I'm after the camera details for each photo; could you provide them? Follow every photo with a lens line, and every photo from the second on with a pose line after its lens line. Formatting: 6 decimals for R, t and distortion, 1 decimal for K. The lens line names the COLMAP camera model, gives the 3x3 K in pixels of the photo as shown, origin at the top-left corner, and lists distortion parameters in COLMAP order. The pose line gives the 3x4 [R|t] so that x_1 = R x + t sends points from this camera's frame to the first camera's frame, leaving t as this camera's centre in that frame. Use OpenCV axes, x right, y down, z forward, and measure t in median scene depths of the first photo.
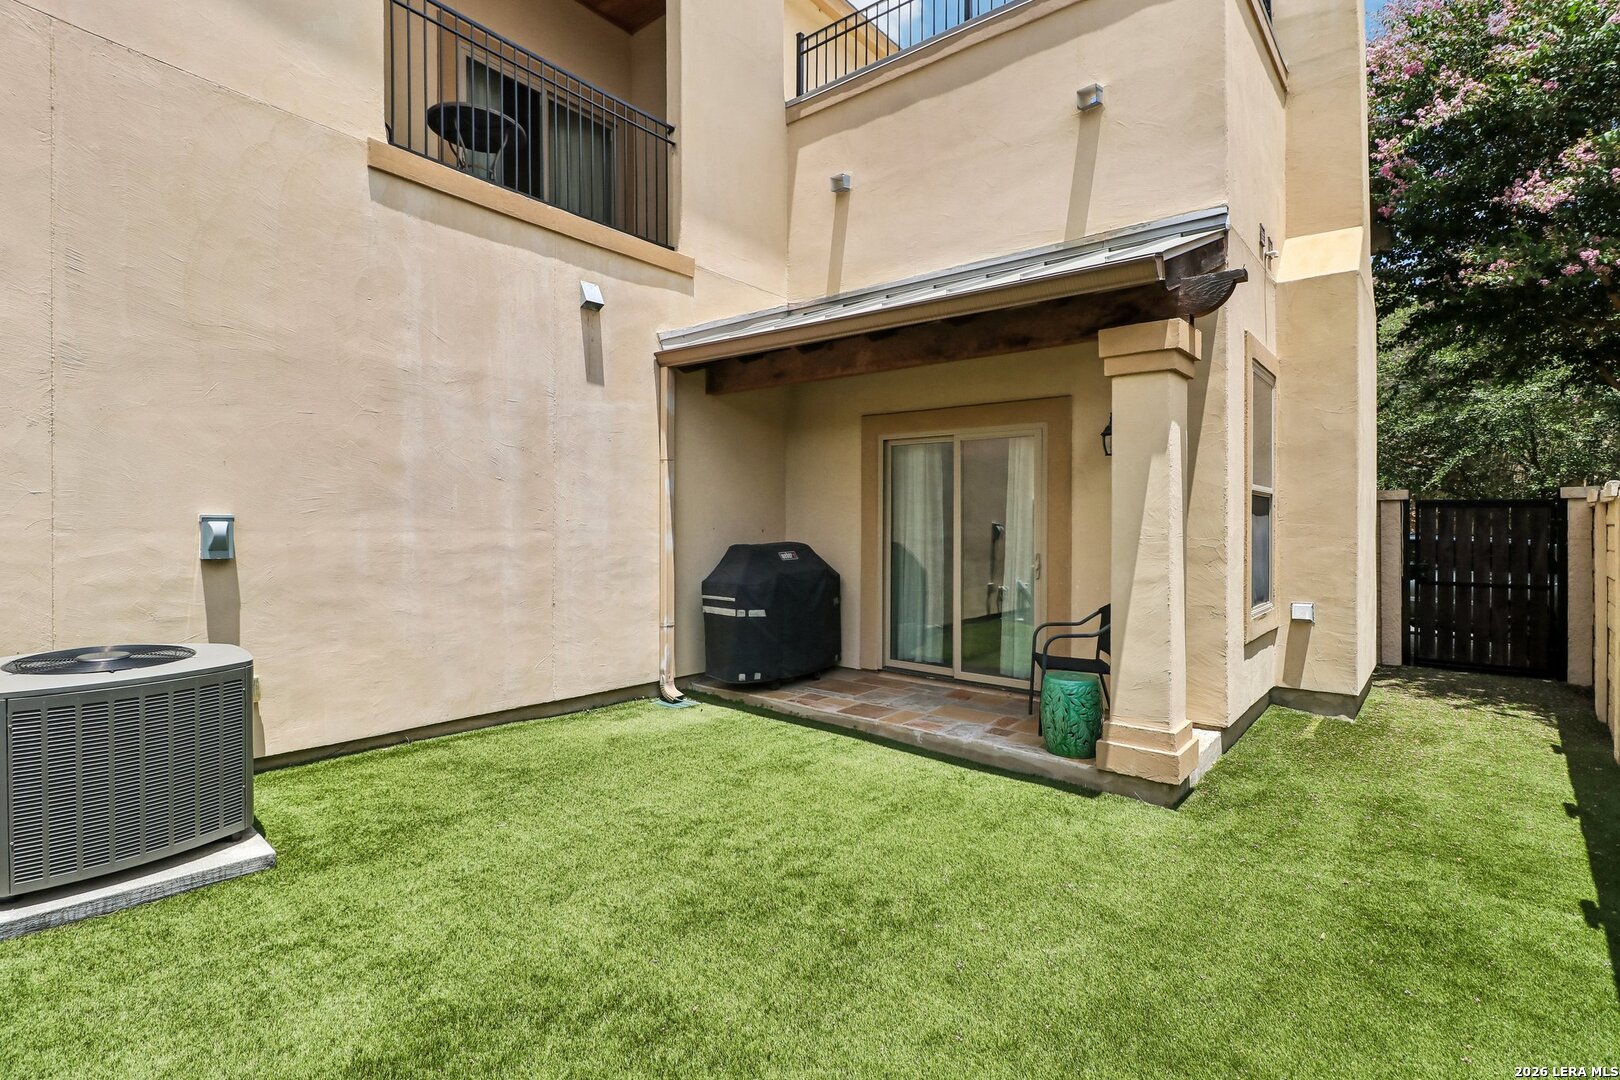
lens RADIAL K [[756.9, 0, 806.0], [0, 756.9, 531.4], [0, 0, 1]] dist [0.017676, 0.002723]
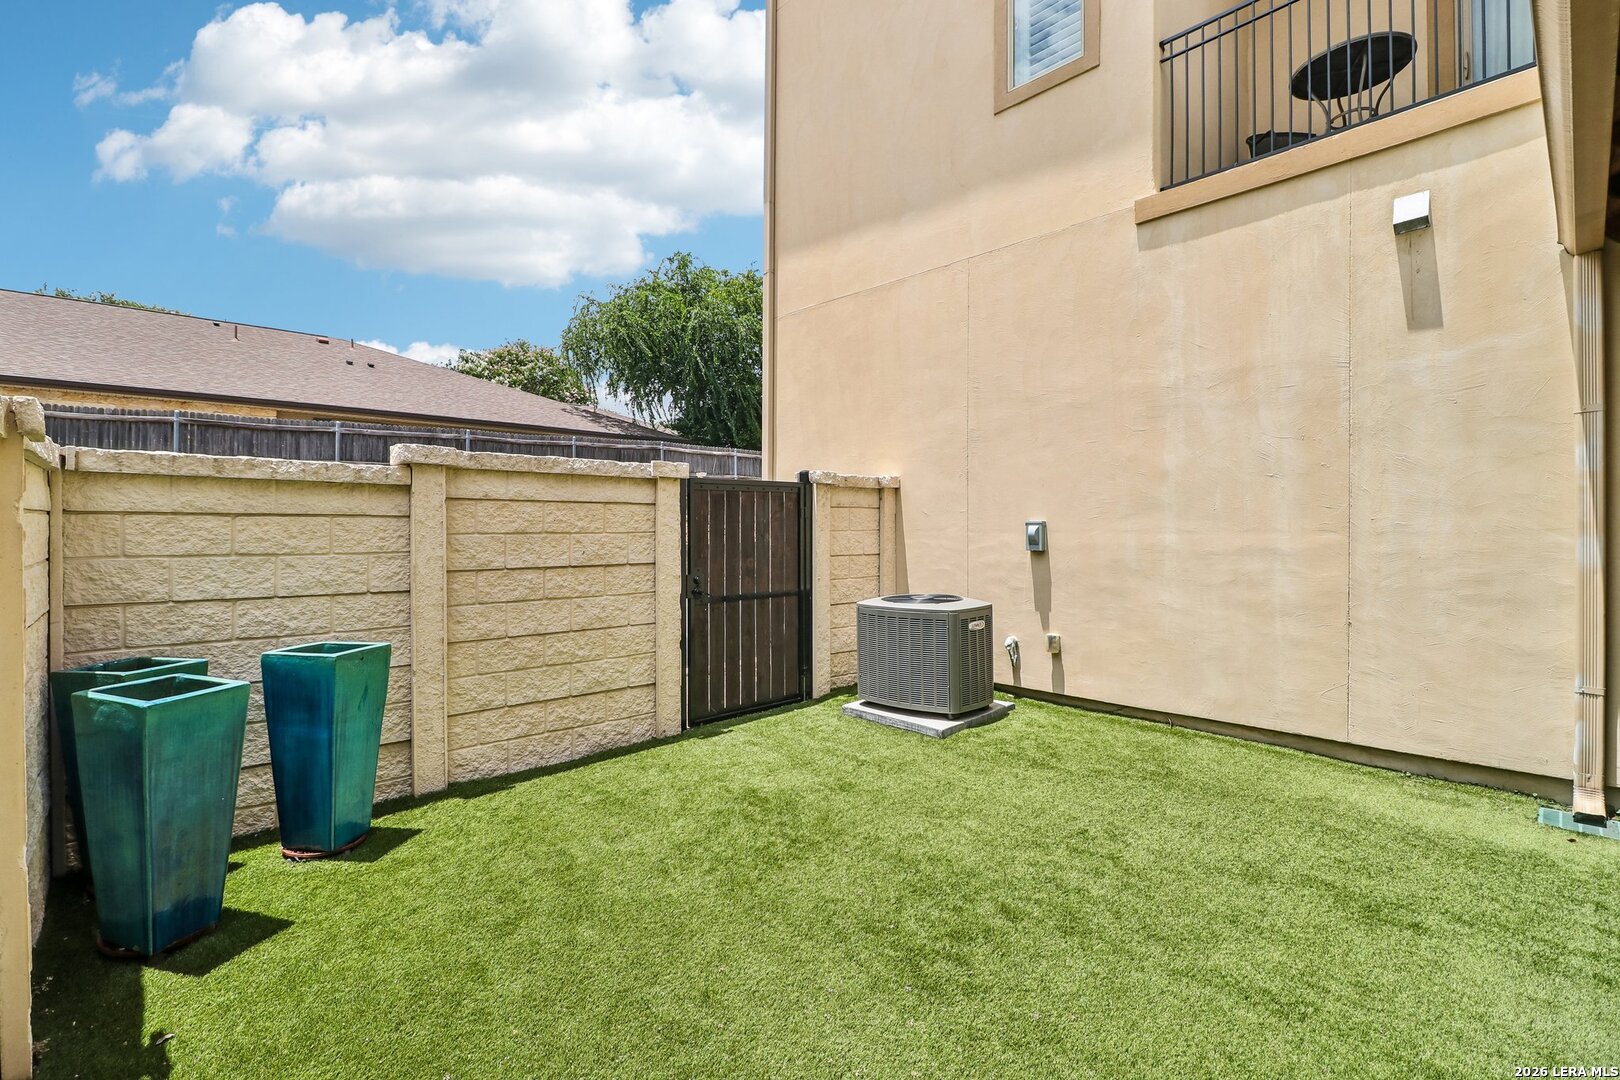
lens RADIAL K [[756.9, 0, 806.6], [0, 756.9, 533.2], [0, 0, 1]] dist [0.017676, 0.002723]
pose [[-0.099058, -0.008903, -0.995042, 0.622553], [-0.009837, 0.999920, -0.007968, 0.014575], [0.995033, 0.008999, -0.099138, 0.587769]]
